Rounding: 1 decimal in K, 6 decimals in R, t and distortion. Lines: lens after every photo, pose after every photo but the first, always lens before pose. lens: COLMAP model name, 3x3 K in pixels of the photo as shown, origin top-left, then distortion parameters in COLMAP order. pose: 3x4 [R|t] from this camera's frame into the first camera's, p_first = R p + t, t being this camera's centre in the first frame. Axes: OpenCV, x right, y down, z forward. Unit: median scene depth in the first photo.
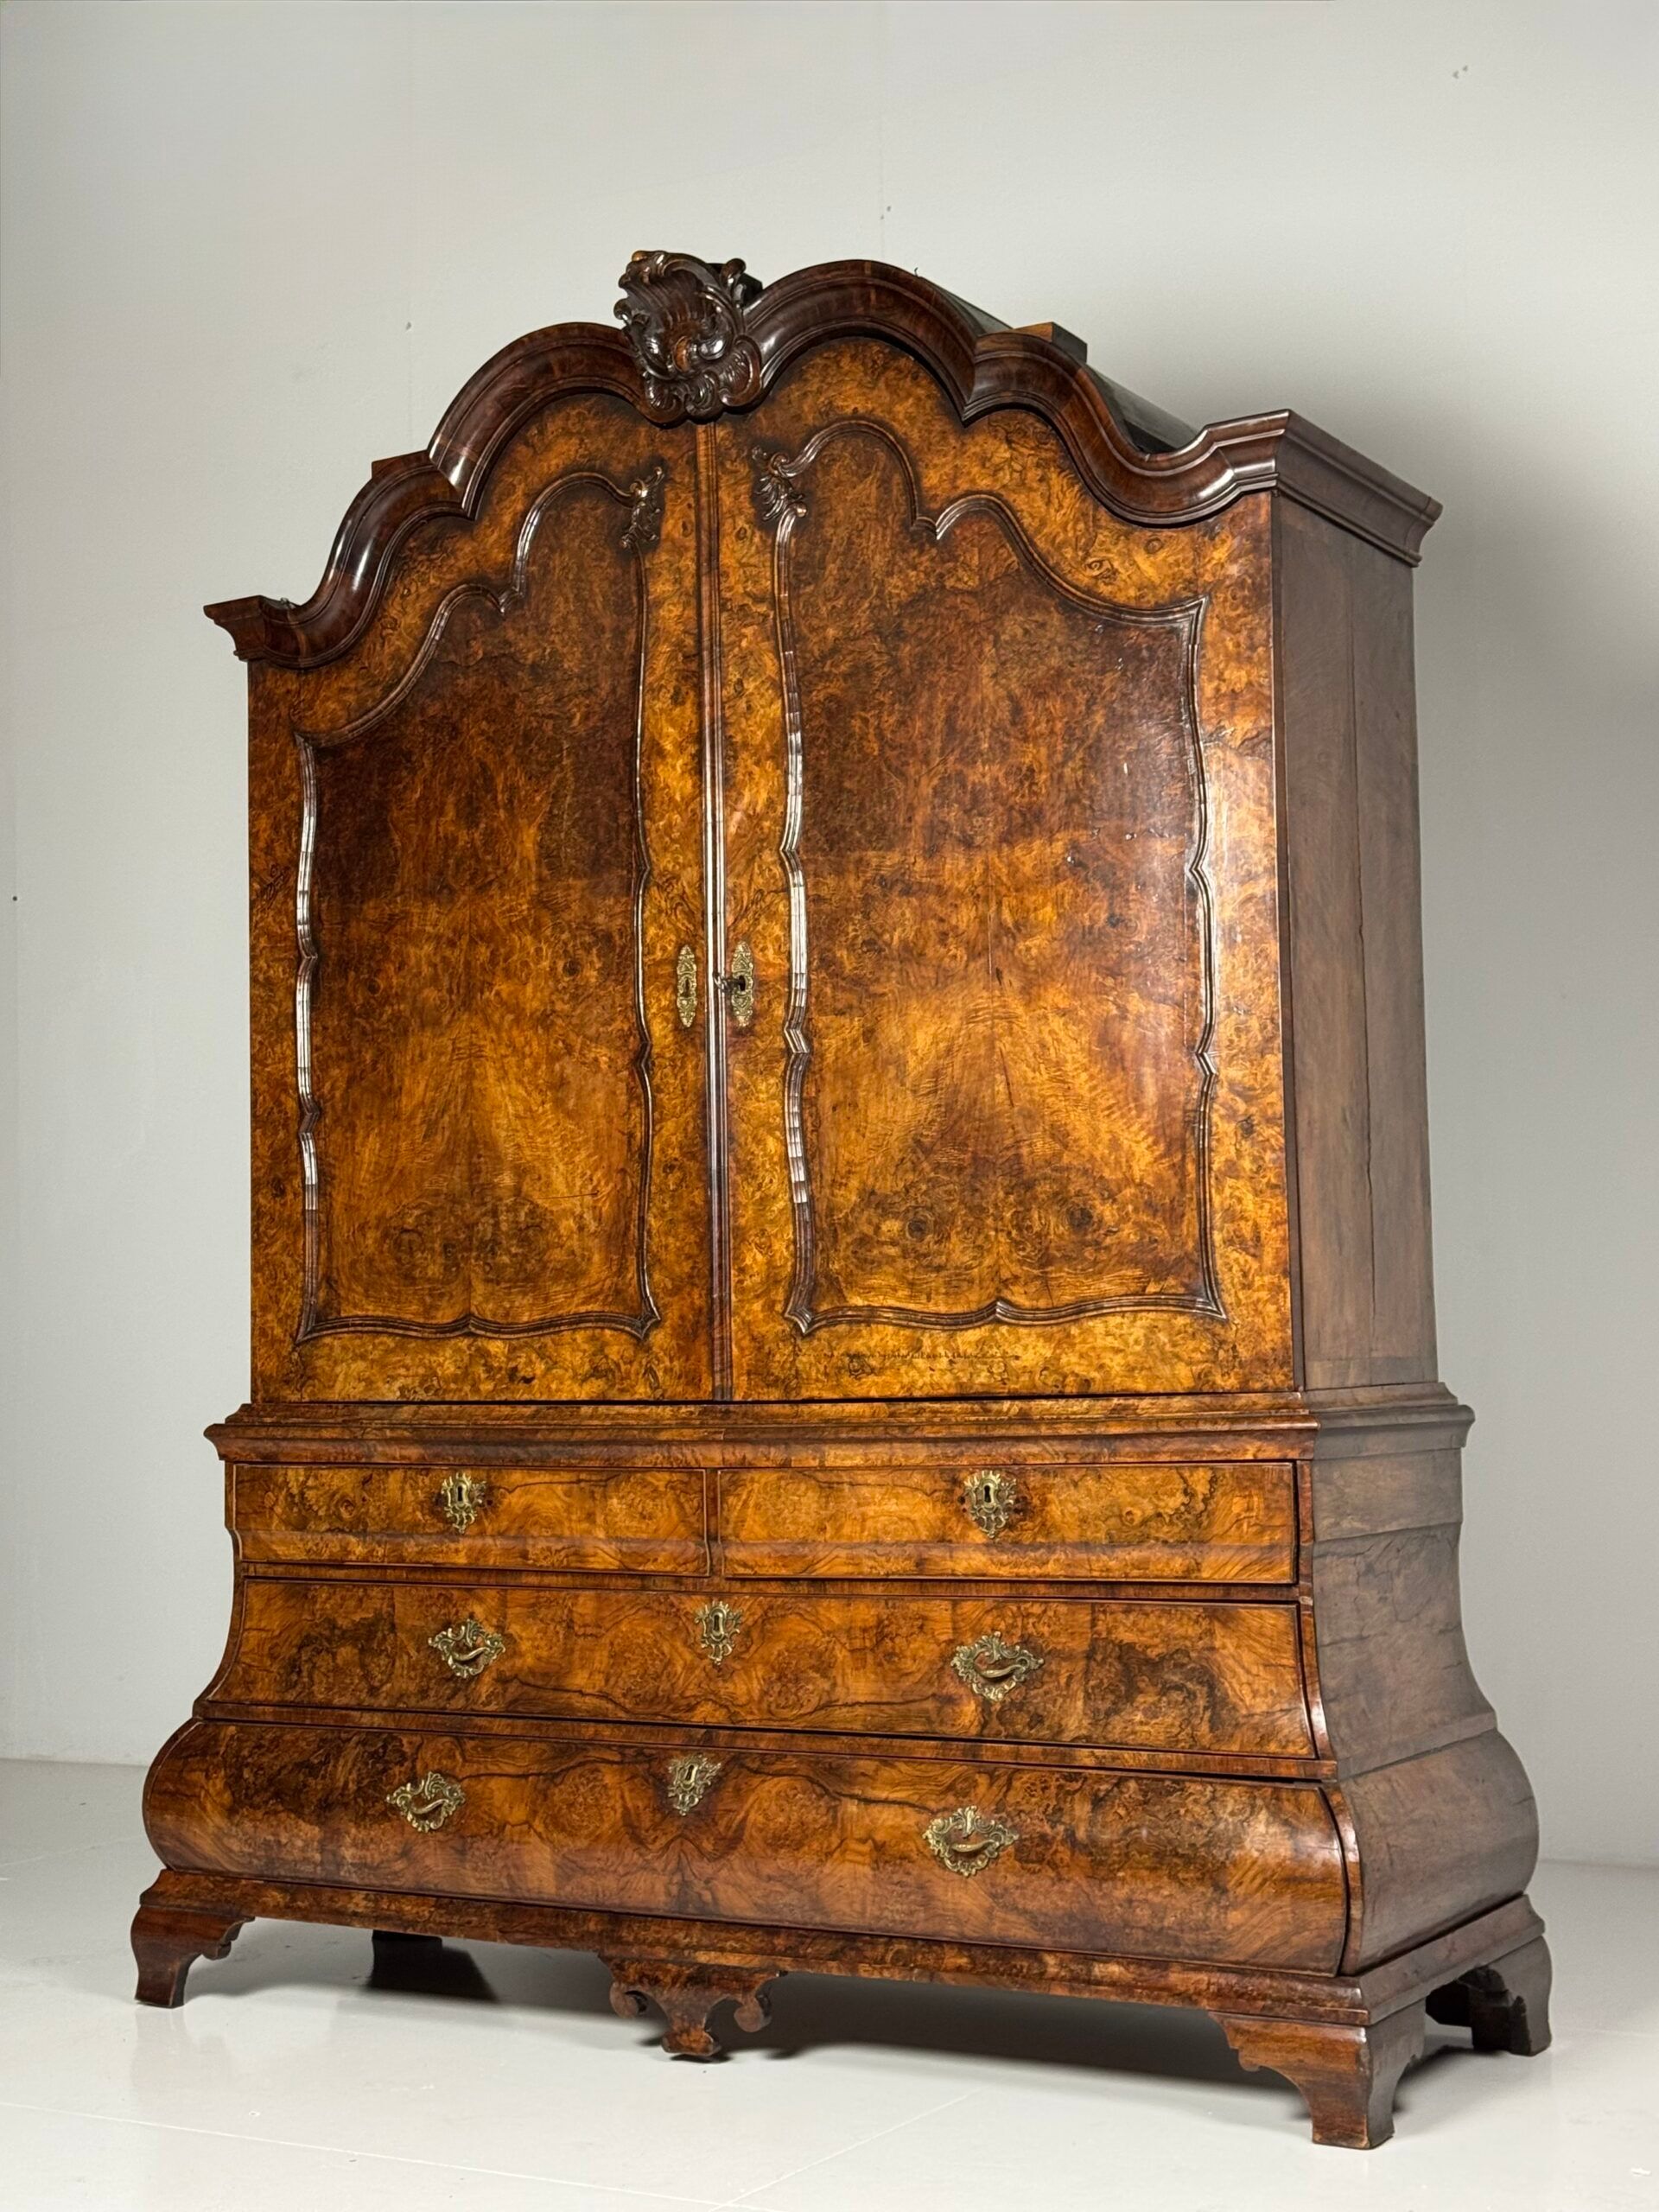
lens RADIAL K [[3149.4, 0, 829.8], [0, 3149.4, 1117.3], [0, 0, 1]] dist [0.150097, -0.098881]
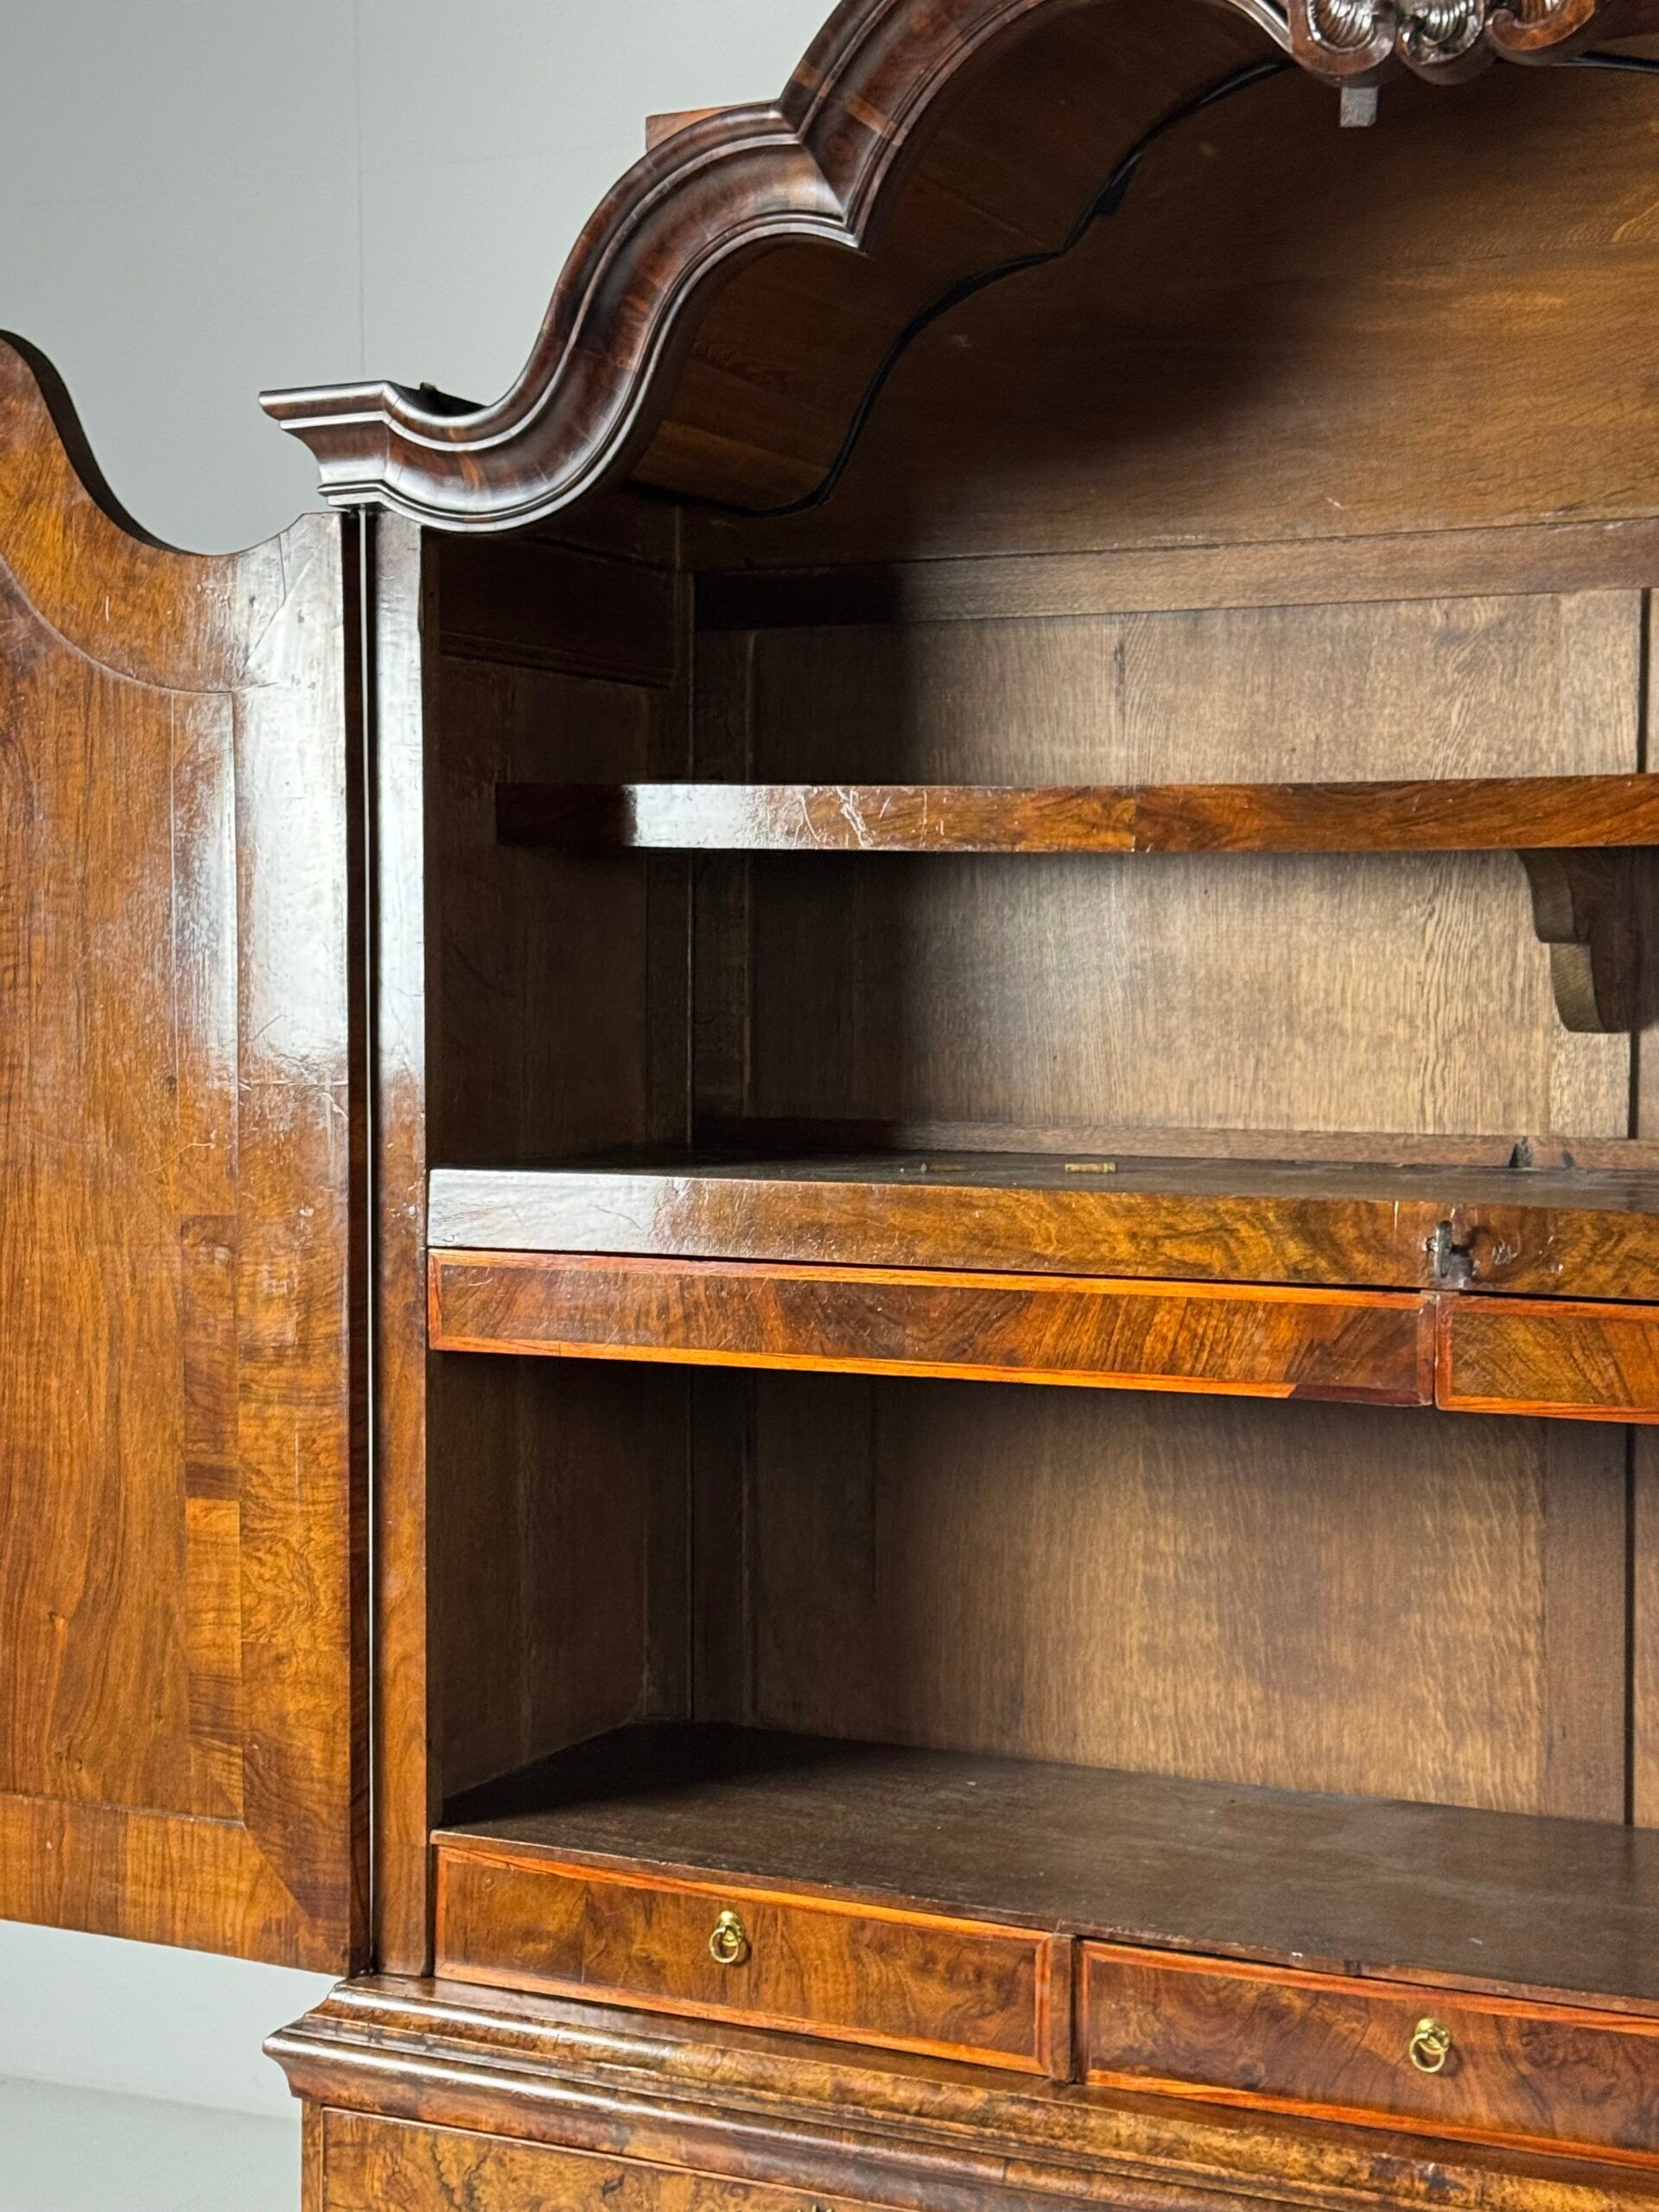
lens RADIAL K [[3479.3, 0, 810.0], [0, 3479.3, 1138.1], [0, 0, 1]] dist [0.137170, -0.132555]
pose [[0.994146, 0.014362, 0.107086, -0.196393], [-0.027973, 0.991546, 0.126706, -0.136892], [-0.104361, -0.128959, 0.986143, 0.512707]]
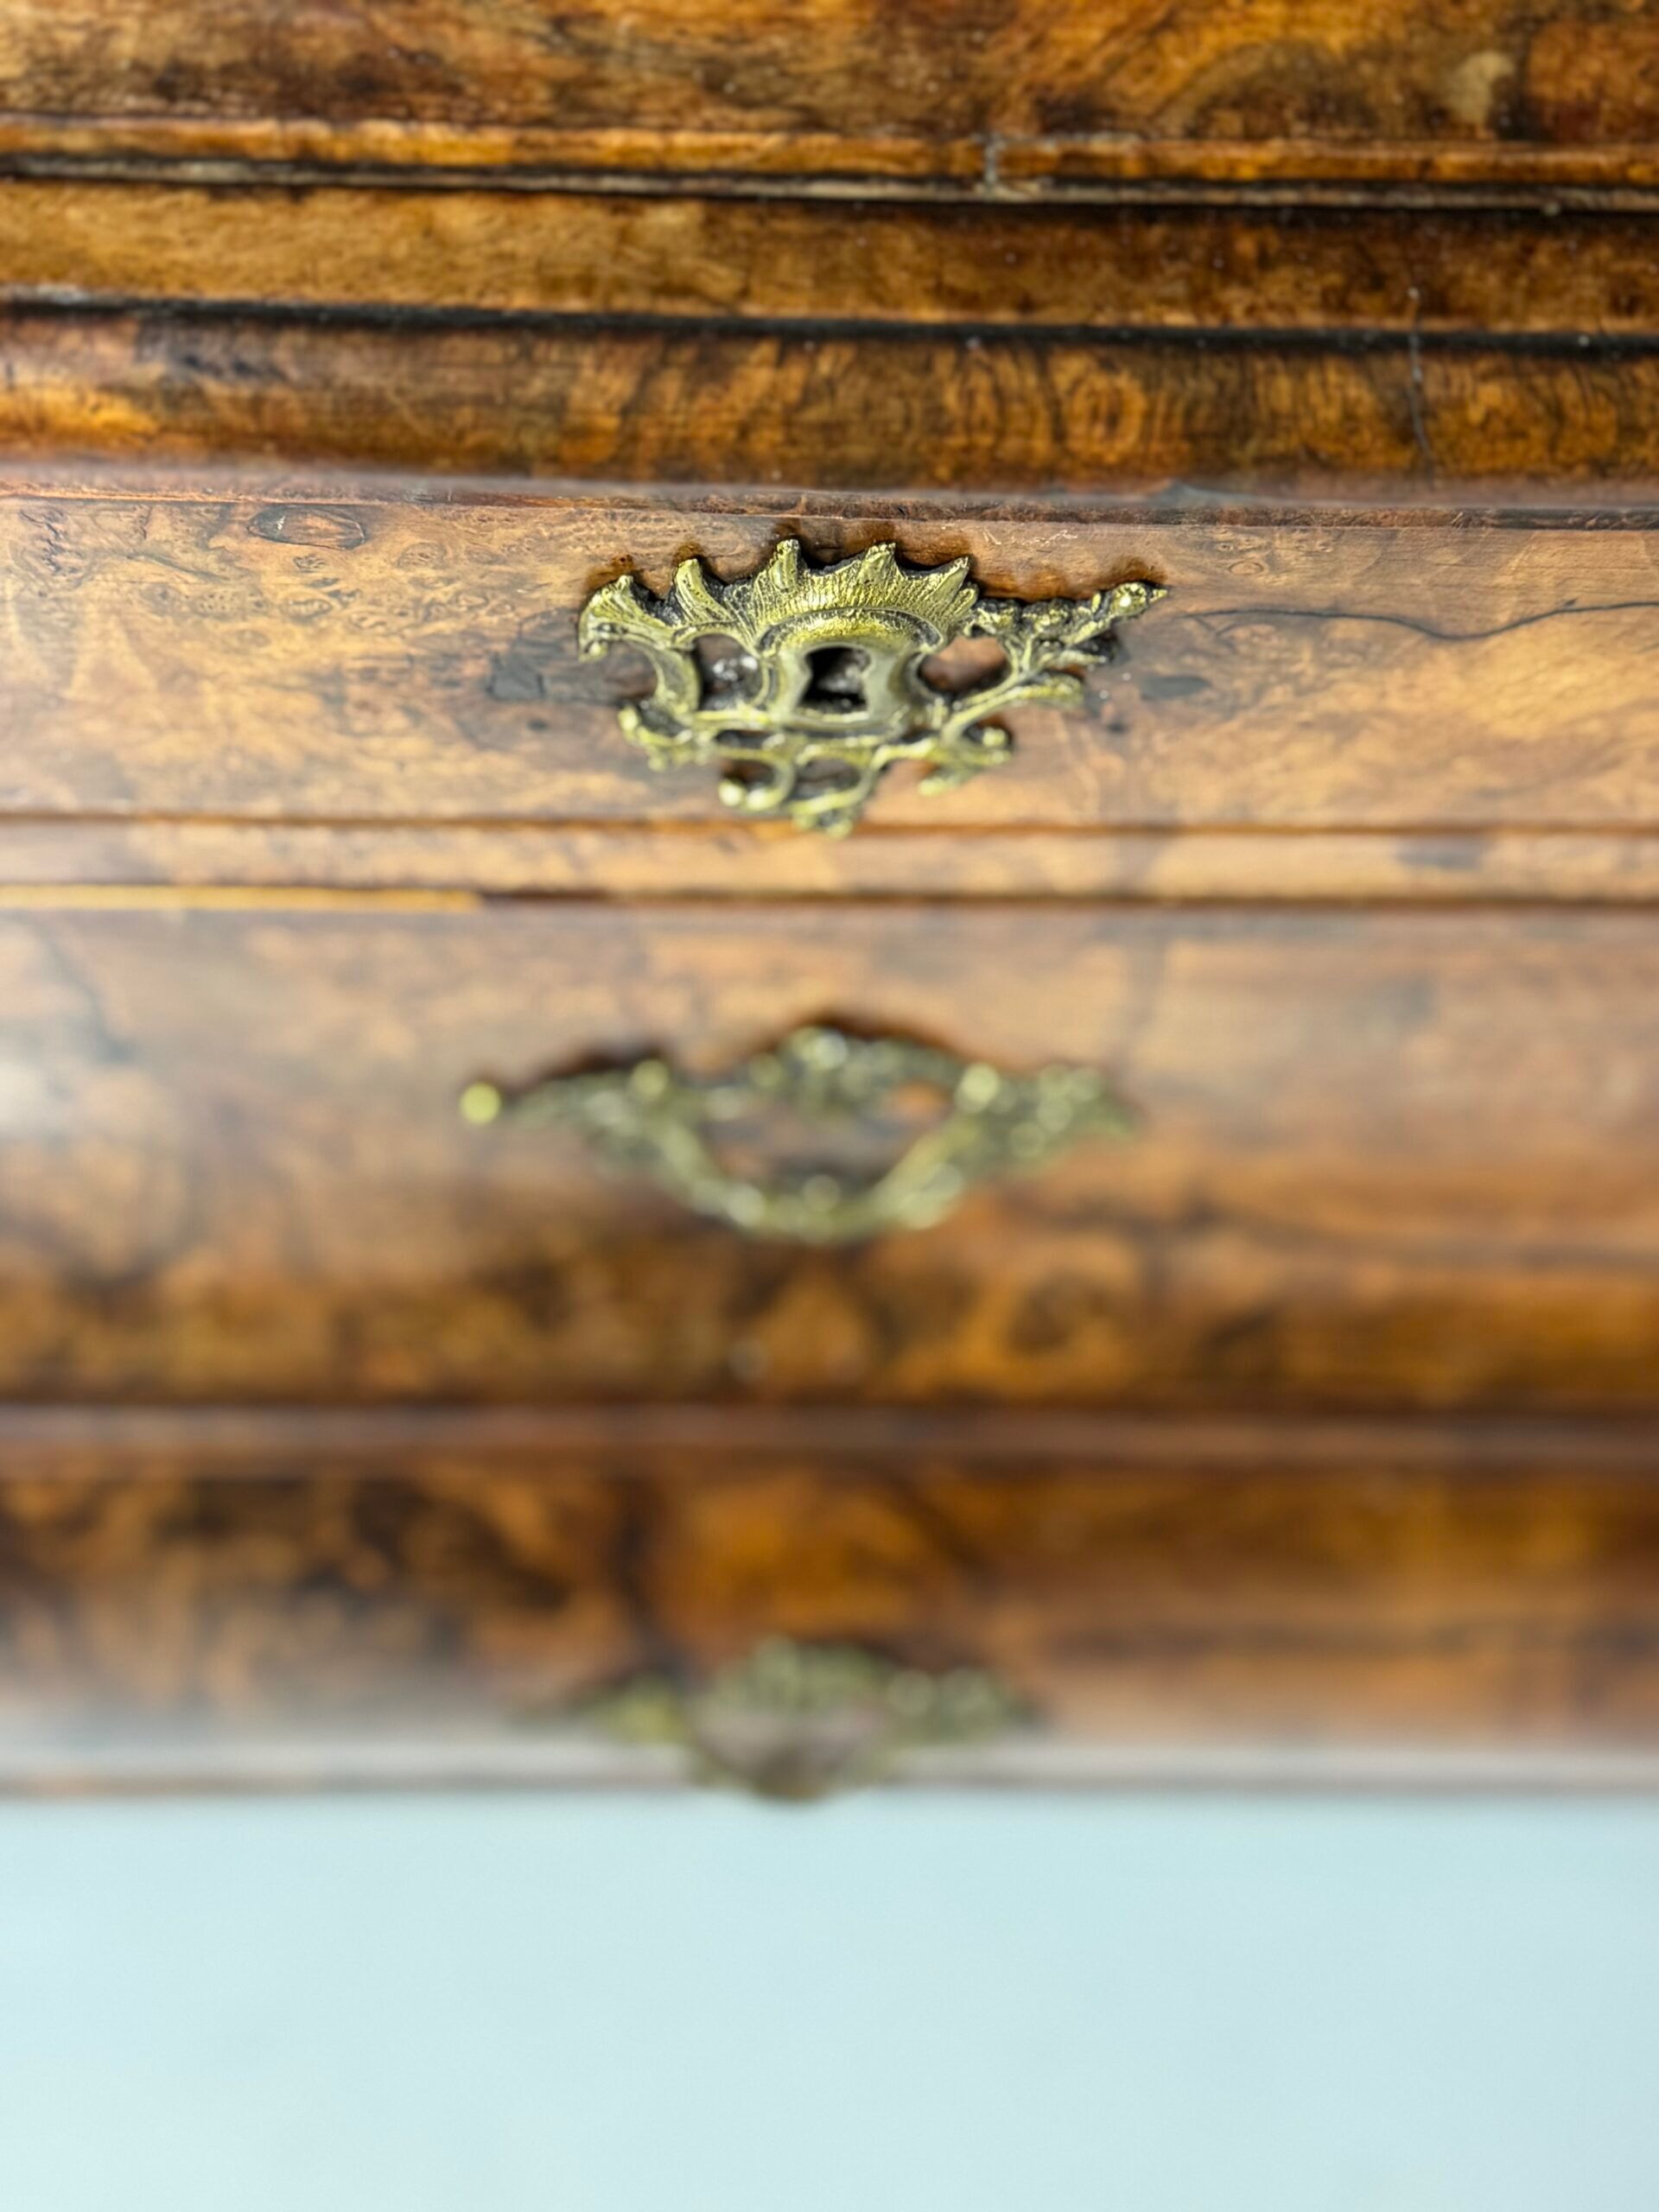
lens RADIAL K [[3091.0, 0, 826.2], [0, 3091.0, 1101.8], [0, 0, 1]] dist [0.194767, -0.458074]
pose [[0.856872, -0.468442, 0.215249, -0.155839], [-0.076595, 0.297214, 0.951734, 0.035692], [-0.509807, -0.832001, 0.218794, 1.050287]]
